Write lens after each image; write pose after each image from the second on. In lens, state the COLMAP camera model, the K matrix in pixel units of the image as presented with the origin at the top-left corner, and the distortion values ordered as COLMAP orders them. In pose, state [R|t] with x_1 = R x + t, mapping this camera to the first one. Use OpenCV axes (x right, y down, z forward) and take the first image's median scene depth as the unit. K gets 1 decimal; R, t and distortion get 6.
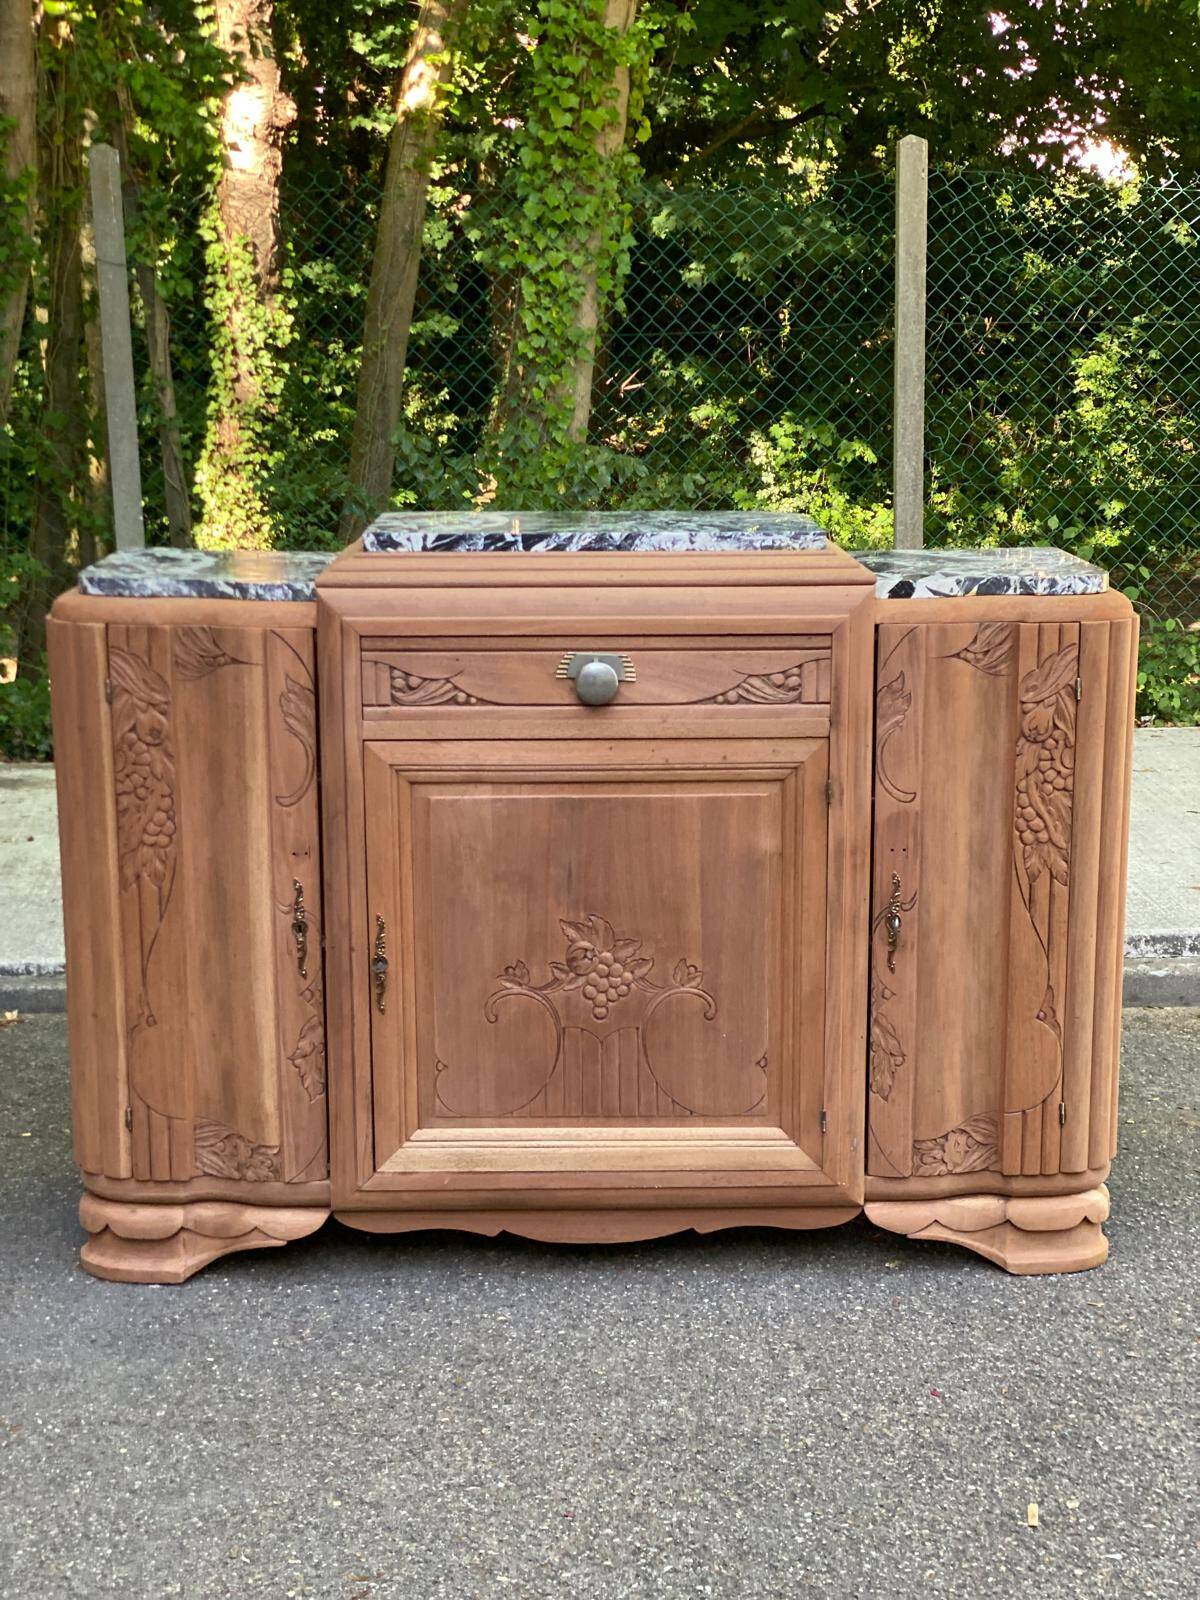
lens RADIAL K [[2397.9, 0, 599.5], [0, 2397.9, 848.1], [0, 0, 1]] dist [0.132487, -0.128697]
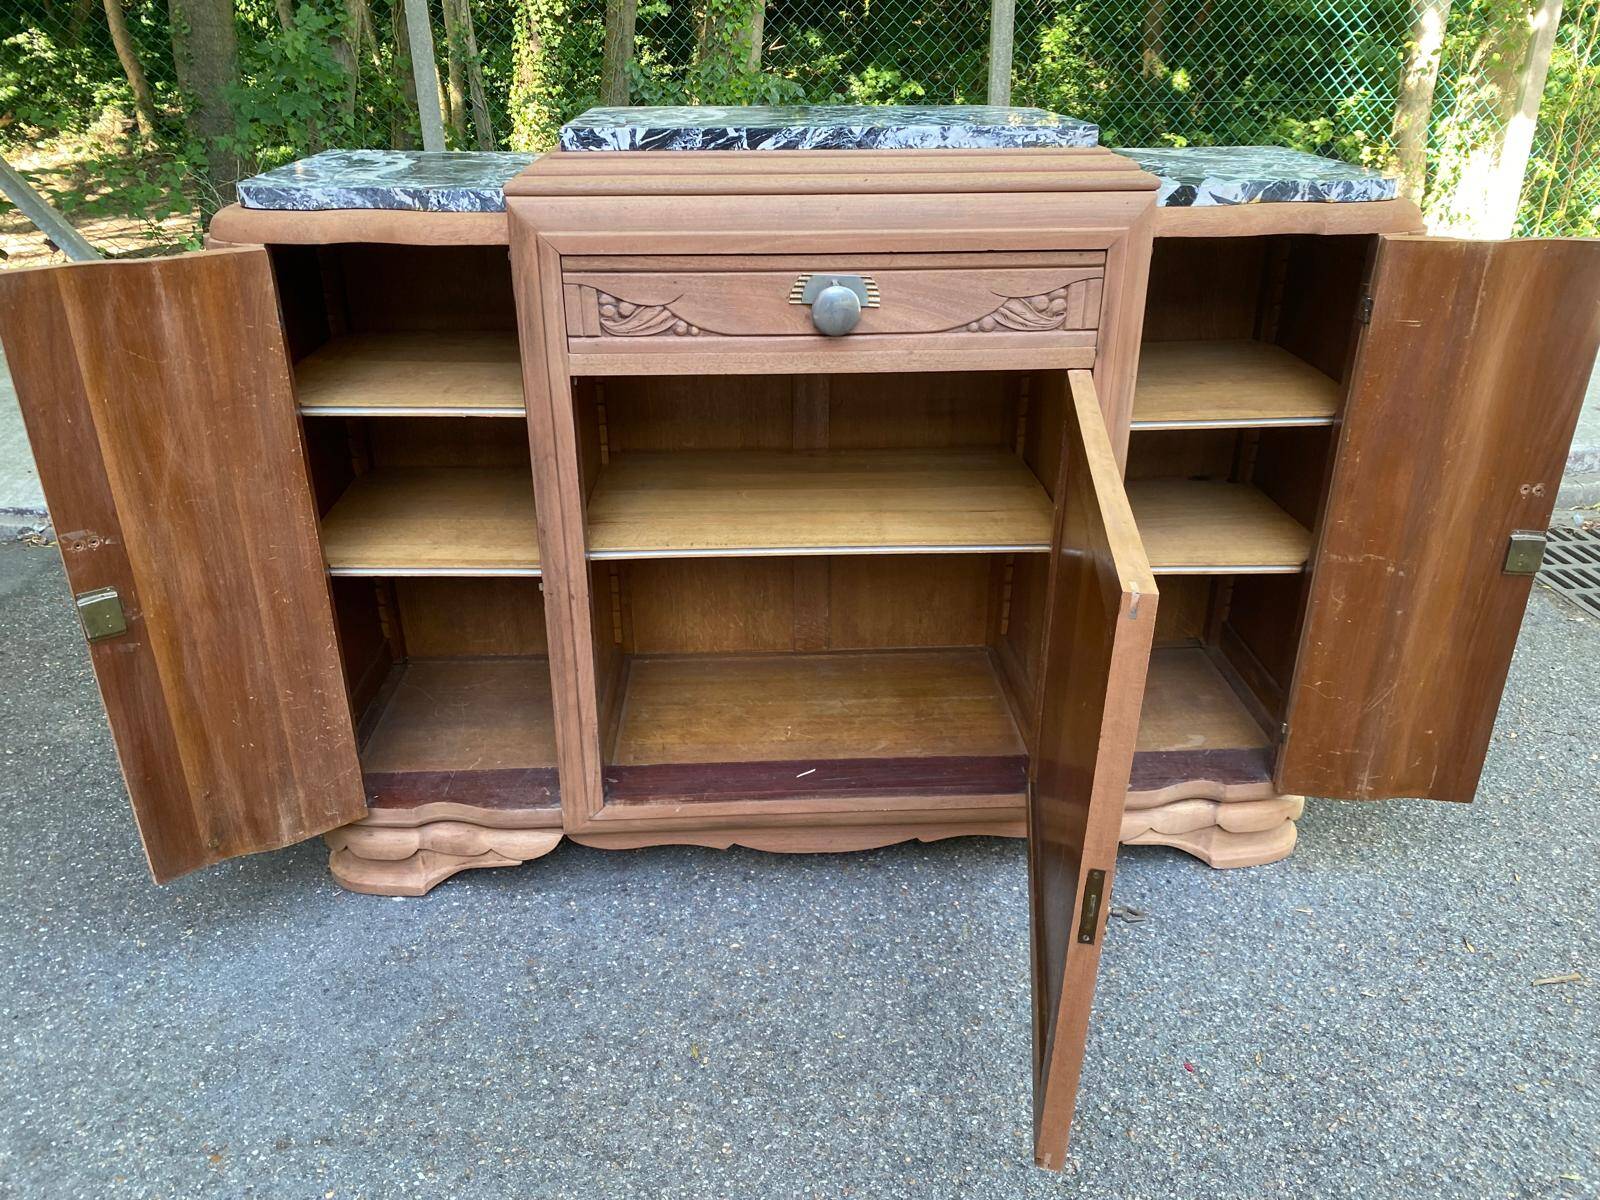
lens RADIAL K [[1212.4, 0, 788.2], [0, 1212.4, 579.9], [0, 0, 1]] dist [0.103528, -0.252870]
pose [[0.999562, -0.011436, 0.027291, -0.030858], [0.005365, 0.977059, 0.212899, -0.065580], [-0.029100, -0.212660, 0.976693, 0.533650]]
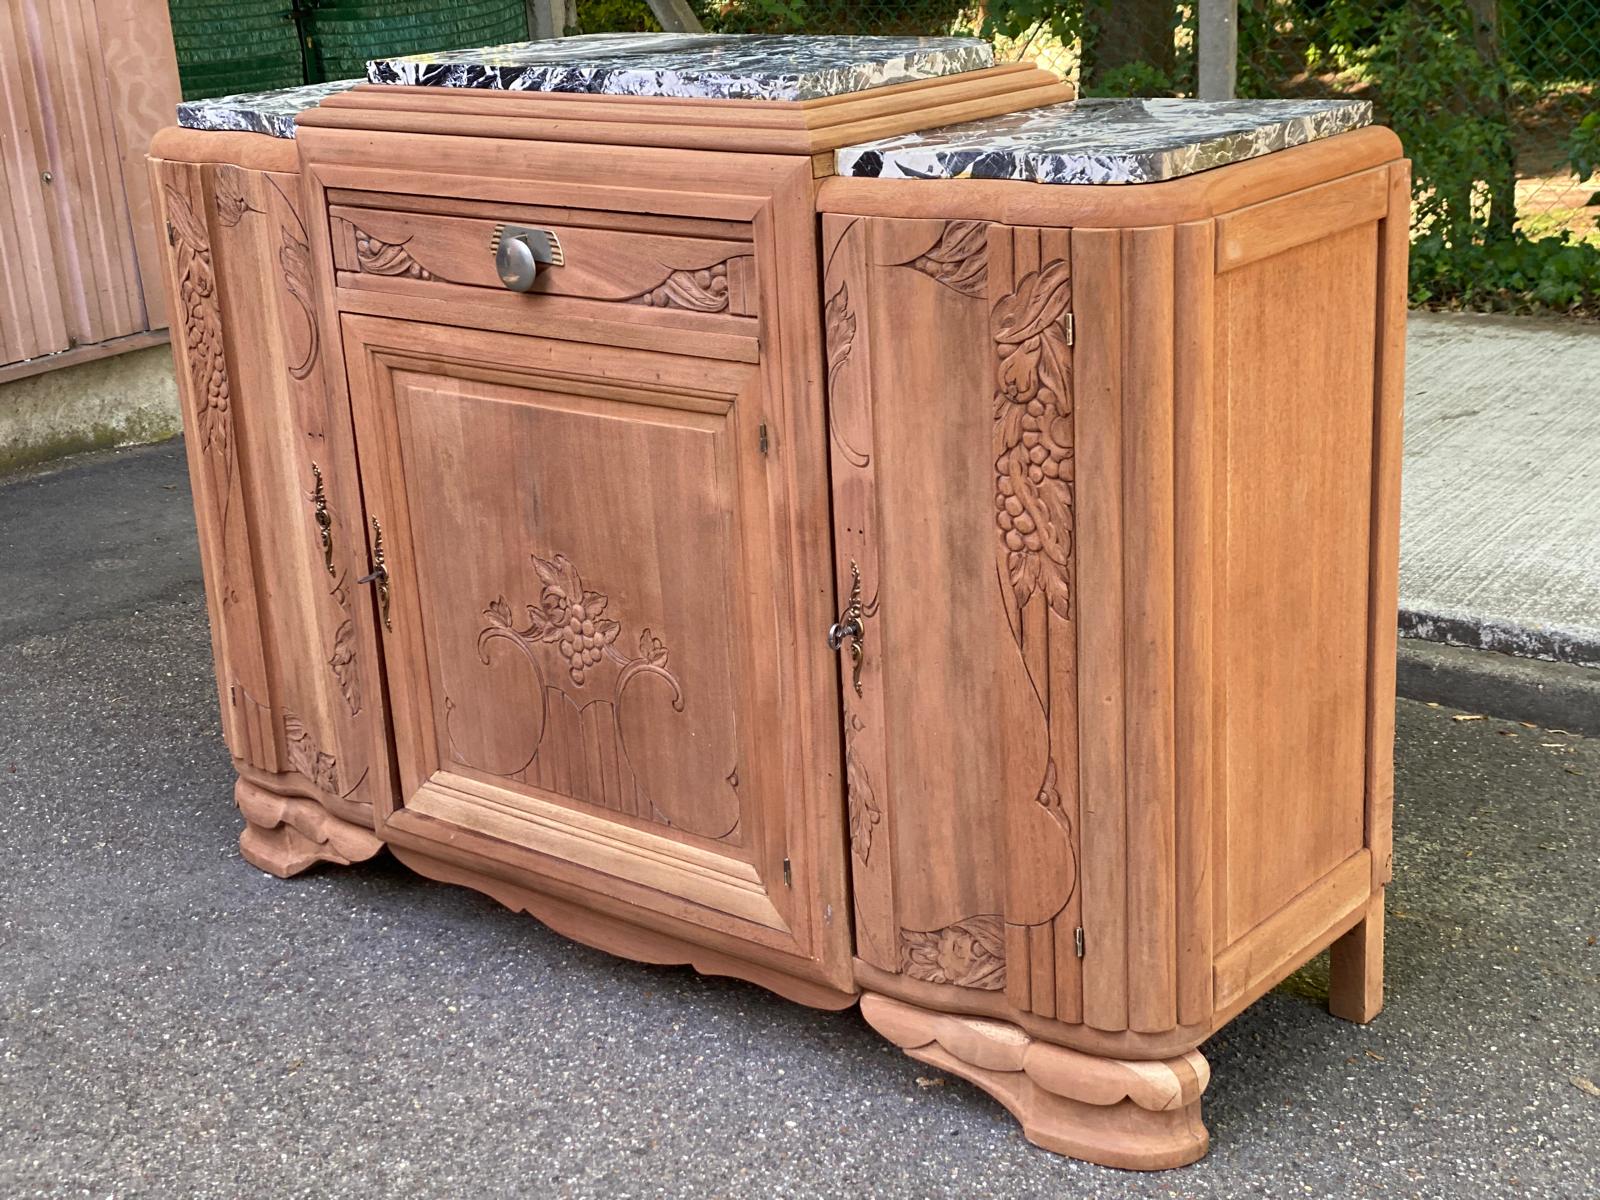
lens RADIAL K [[2397.9, 0, 758.5], [0, 2397.9, 595.4], [0, 0, 1]] dist [0.132487, -0.128697]
pose [[0.755411, 0.163739, -0.634464, 0.560036], [-0.093382, 0.985294, 0.143096, -0.080064], [0.648563, -0.048848, 0.759592, 0.436671]]
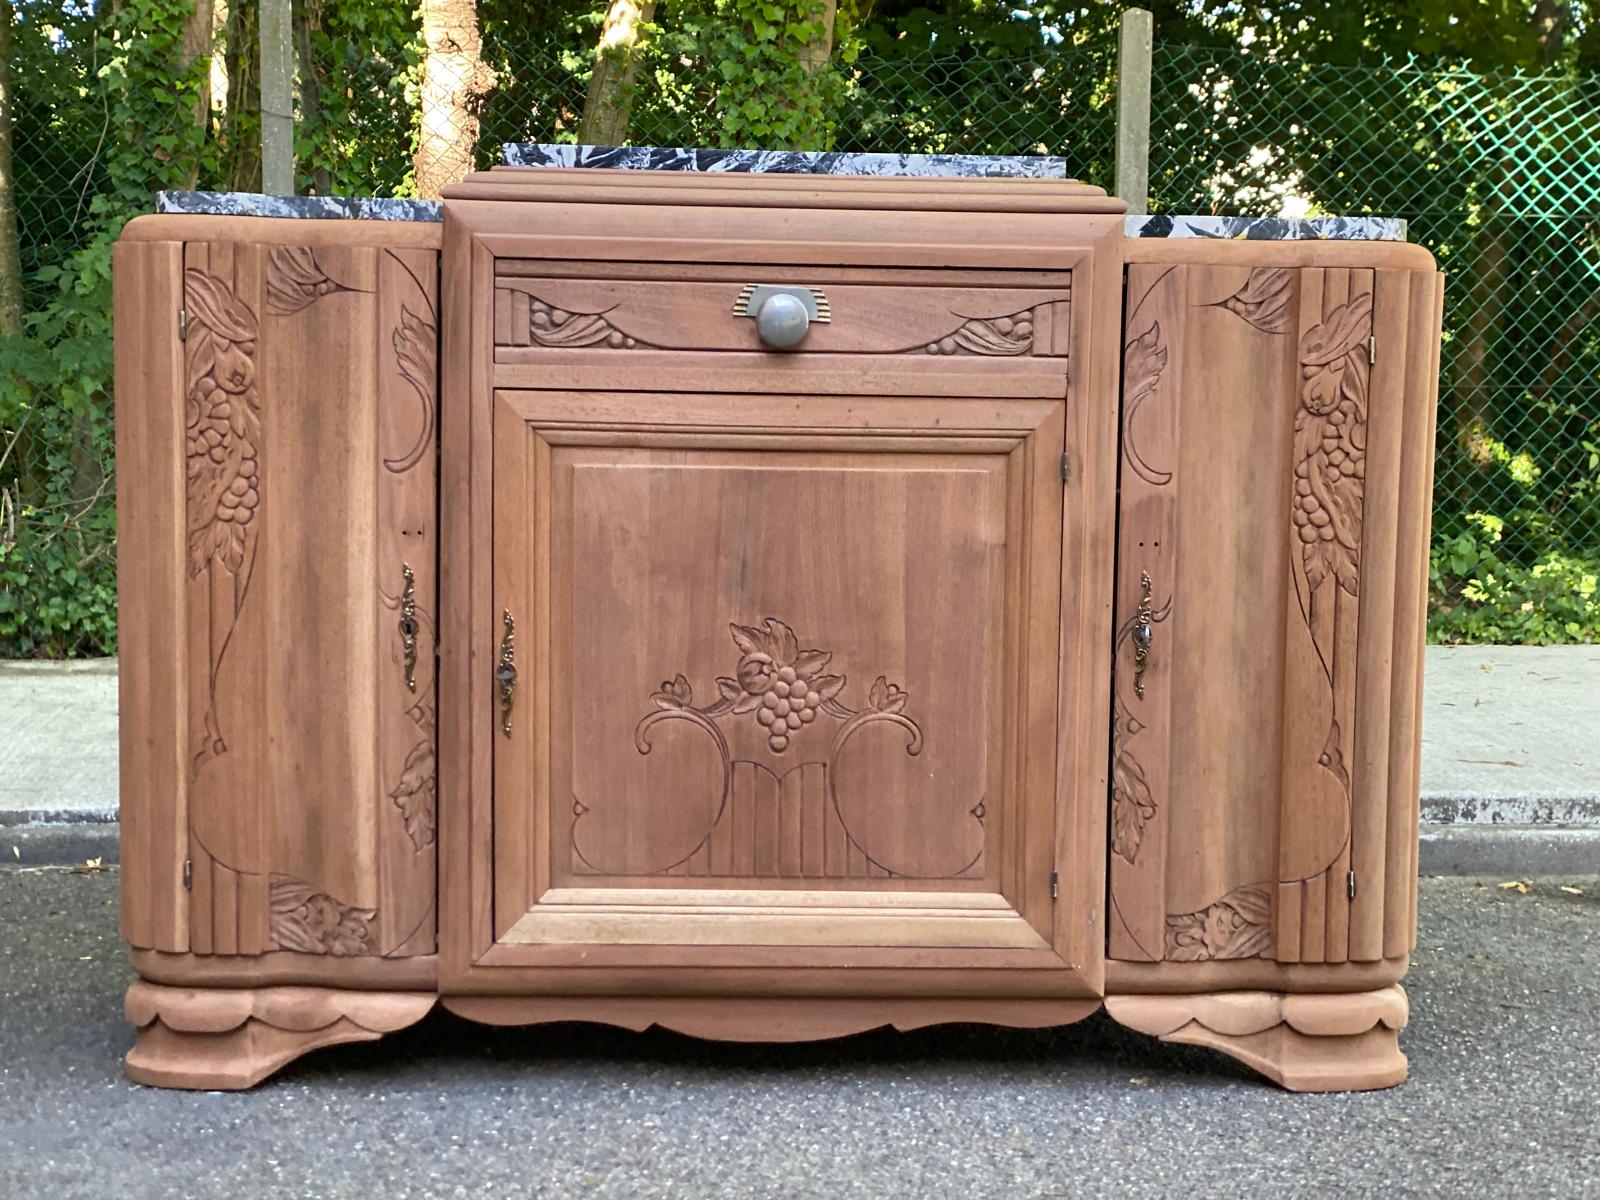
lens RADIAL K [[2390.8, 0, 802.3], [0, 2390.8, 645.1], [0, 0, 1]] dist [0.135794, -0.085529]
pose [[0.999743, 0.022539, 0.002295, 0.005937], [-0.022098, 0.992467, -0.120506, 0.134761], [-0.004994, 0.120424, 0.992710, 0.199563]]
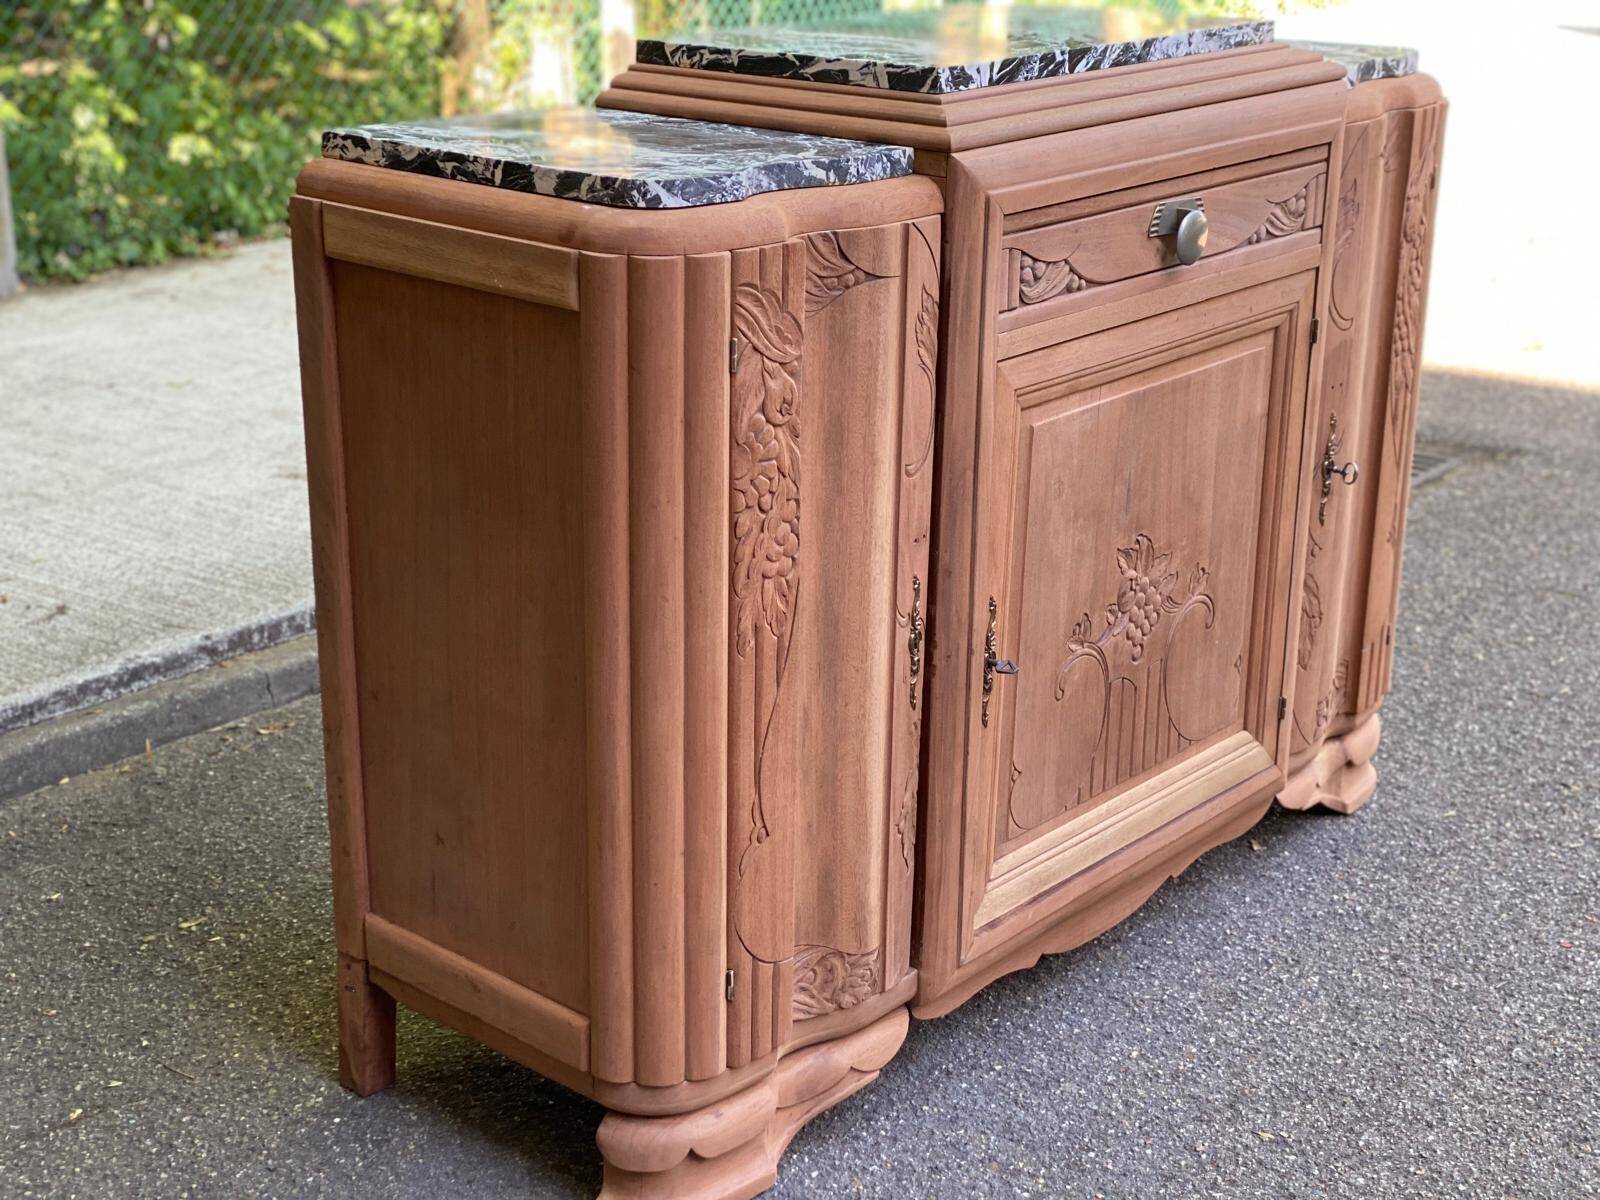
lens RADIAL K [[2417.8, 0, 799.6], [0, 2417.8, 630.4], [0, 0, 1]] dist [0.125259, -0.045643]
pose [[0.654259, -0.243263, 0.716078, -0.662036], [0.154548, 0.969880, 0.188278, -0.110343], [-0.740311, -0.012514, 0.672148, 0.546988]]
